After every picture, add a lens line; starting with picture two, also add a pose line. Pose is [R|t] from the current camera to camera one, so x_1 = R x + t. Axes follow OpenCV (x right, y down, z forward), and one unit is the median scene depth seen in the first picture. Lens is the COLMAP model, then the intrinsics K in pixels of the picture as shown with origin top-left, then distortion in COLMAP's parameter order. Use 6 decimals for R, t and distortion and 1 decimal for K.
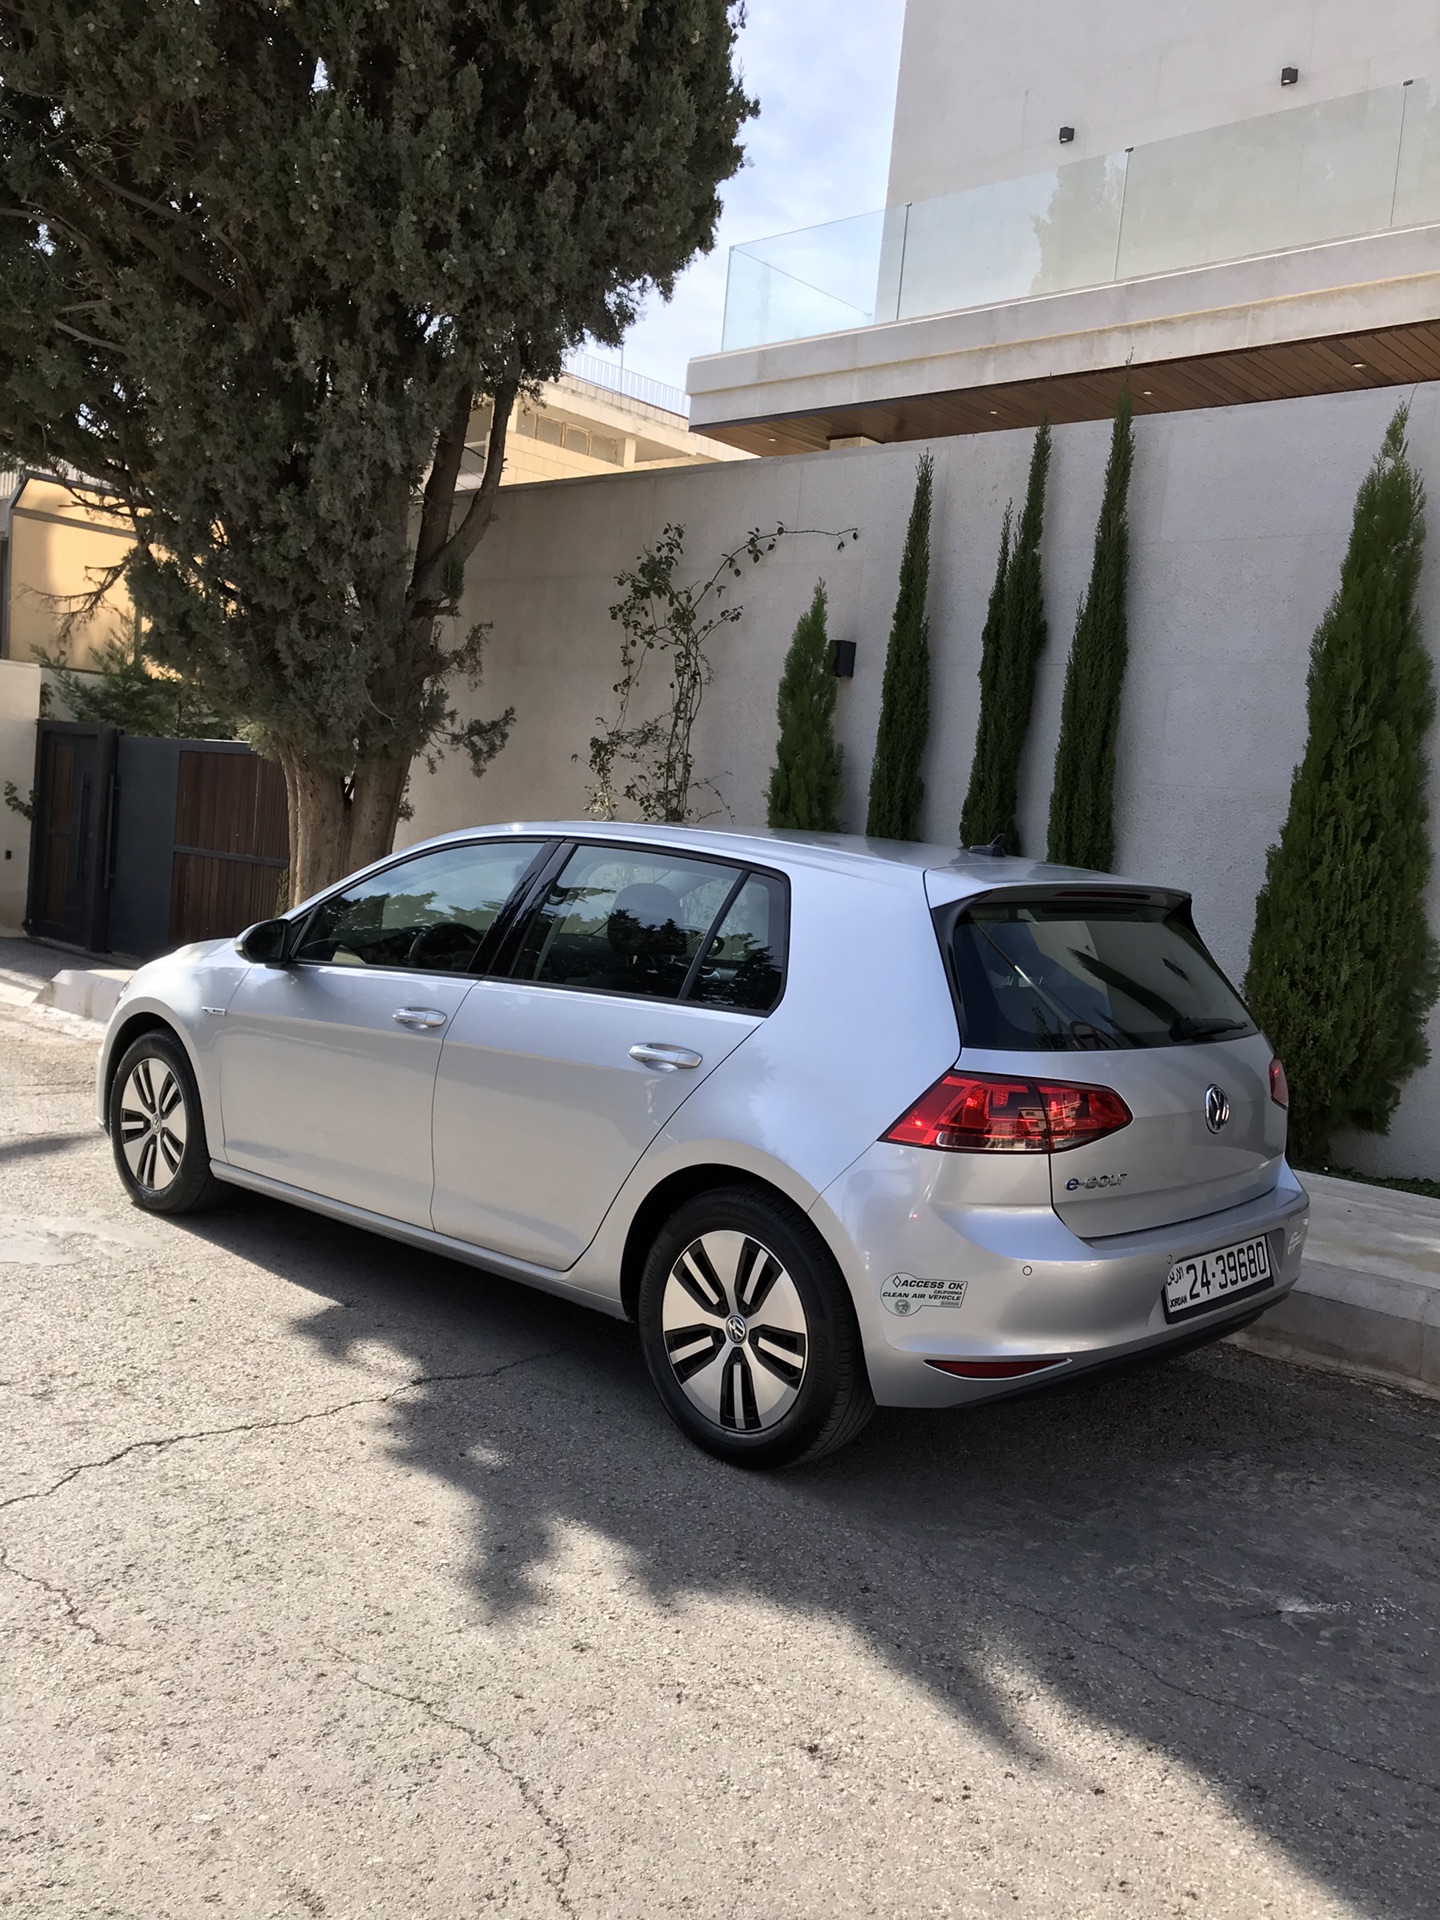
lens RADIAL K [[1615.1, 0, 836.0], [0, 1615.1, 959.3], [0, 0, 1]] dist [0.006113, 0.020564]
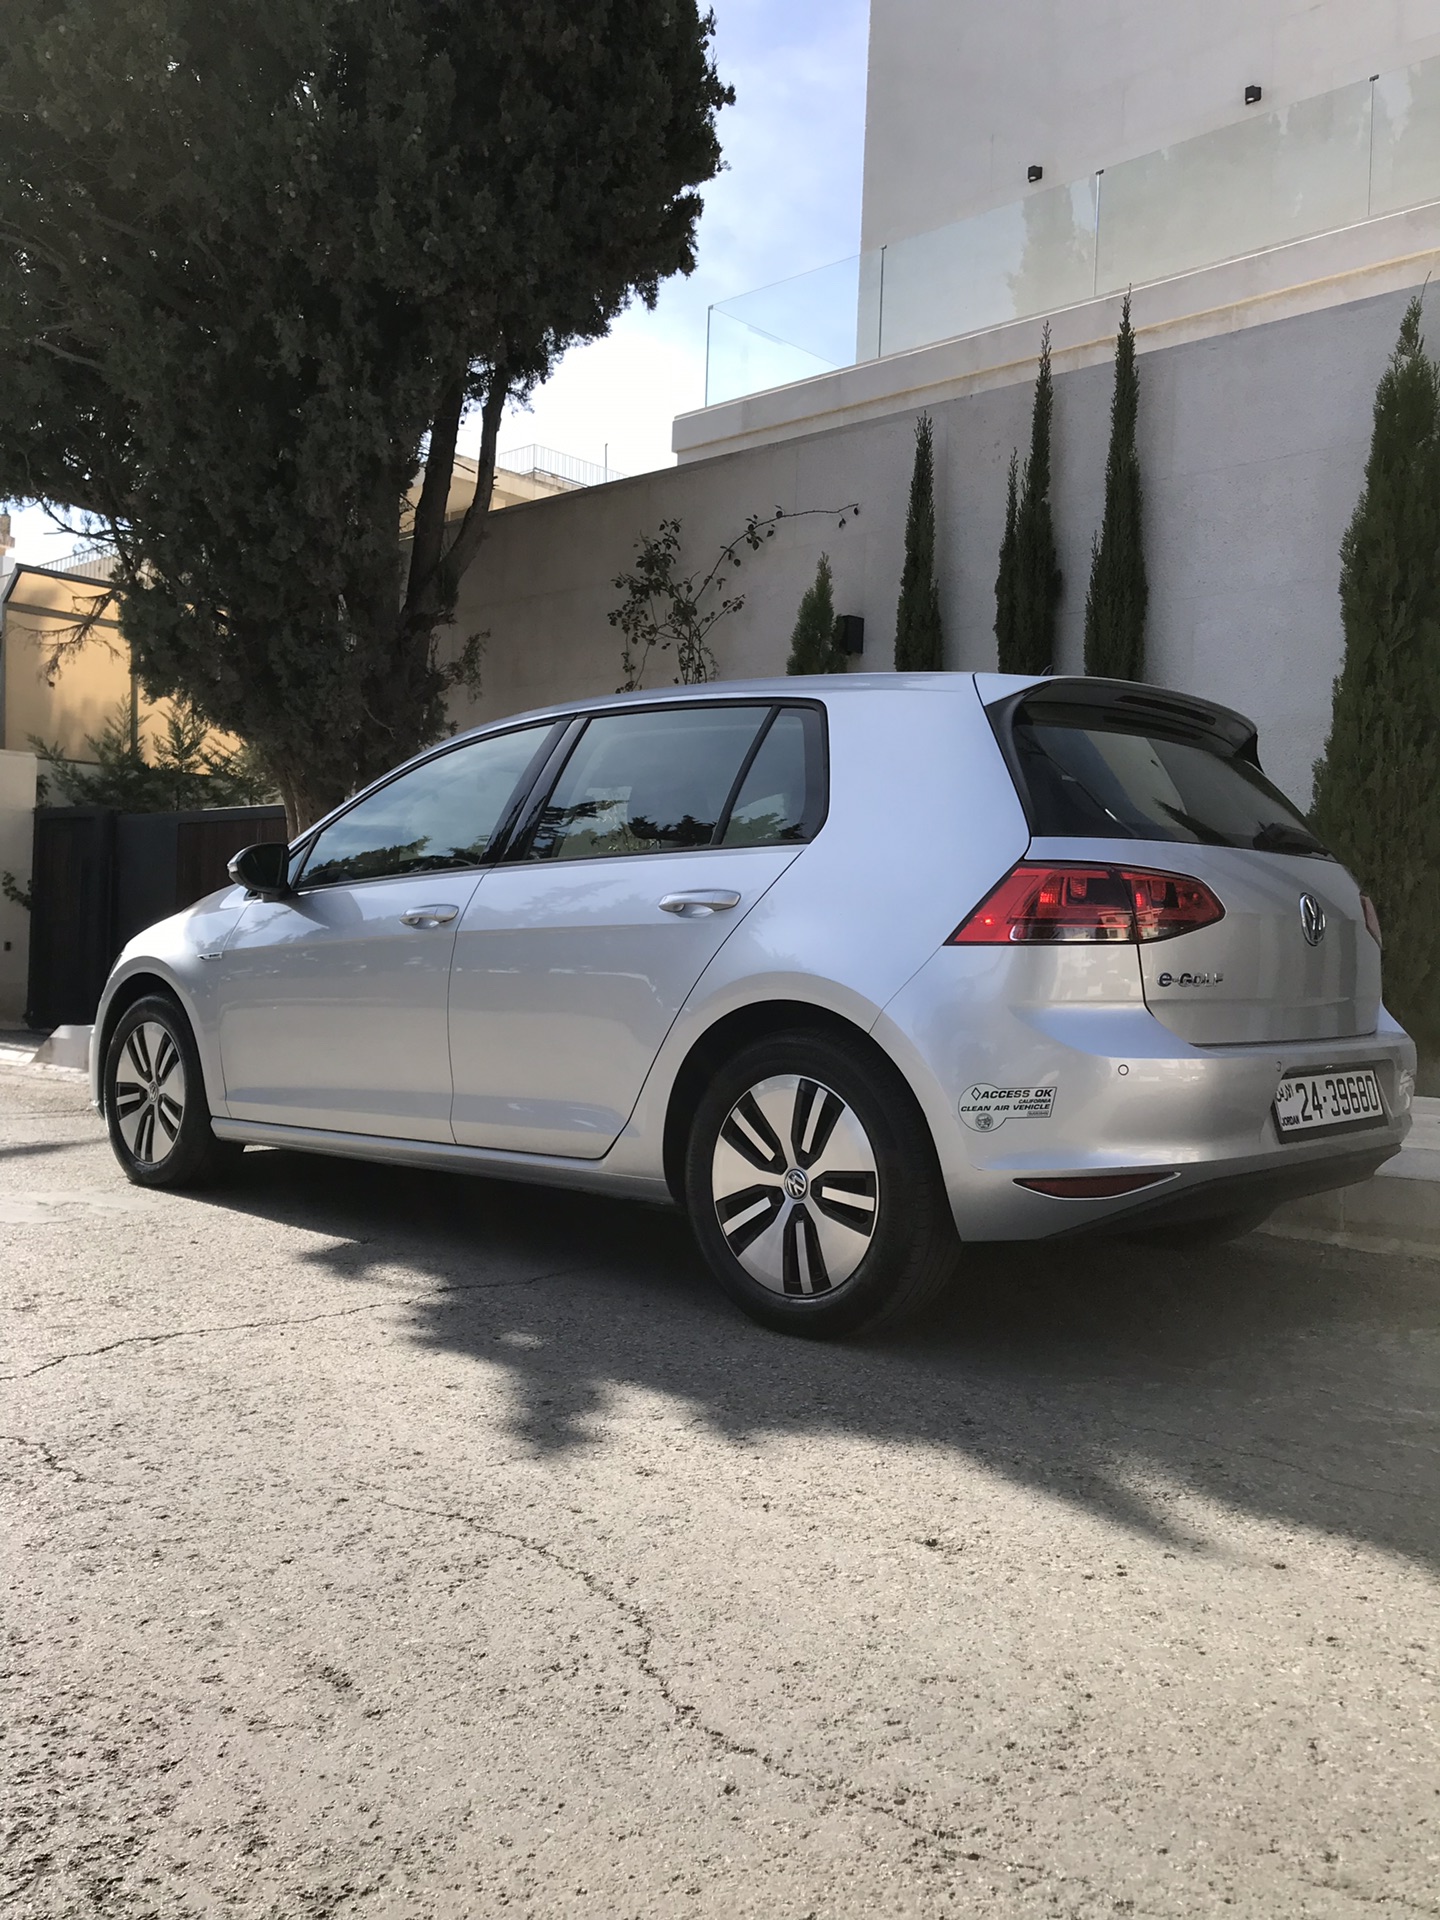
lens RADIAL K [[1617.8, 0, 835.0], [0, 1617.8, 959.1], [0, 0, 1]] dist [-0.004633, 0.026012]
pose [[0.998115, -0.061264, -0.003693, -0.020130], [0.060794, 0.995133, -0.077558, 0.119150], [0.008427, 0.077187, 0.996981, 0.068839]]
